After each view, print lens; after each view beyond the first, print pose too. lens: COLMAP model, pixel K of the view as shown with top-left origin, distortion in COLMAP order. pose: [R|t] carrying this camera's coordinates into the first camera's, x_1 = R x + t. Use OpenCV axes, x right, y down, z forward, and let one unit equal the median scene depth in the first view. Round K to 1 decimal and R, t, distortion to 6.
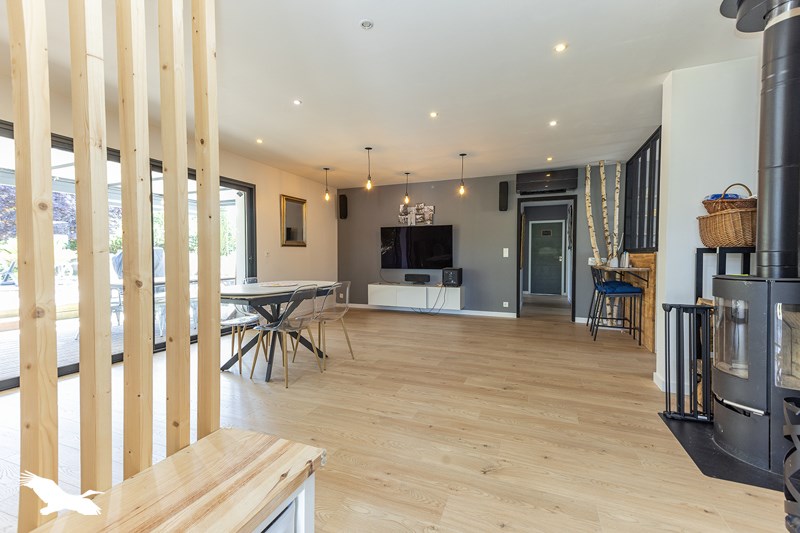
lens RADIAL K [[347.0, 0, 402.9], [0, 347.0, 263.4], [0, 0, 1]] dist [0.043855, -0.000134]
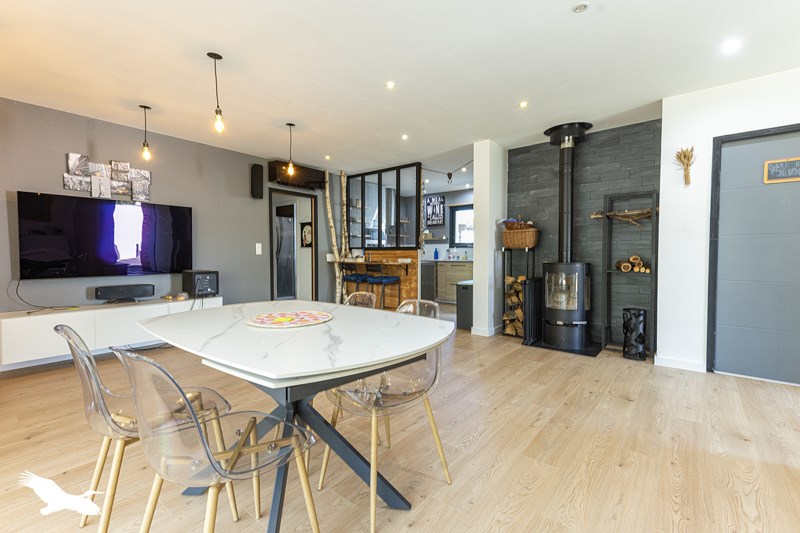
lens RADIAL K [[347.0, 0, 402.9], [0, 347.0, 263.4], [0, 0, 1]] dist [0.043855, -0.000134]
pose [[0.303793, -0.031912, 0.952204, -1.008785], [0.019859, 0.999434, 0.027159, -0.028777], [-0.952531, 0.010659, 0.304254, 1.002448]]
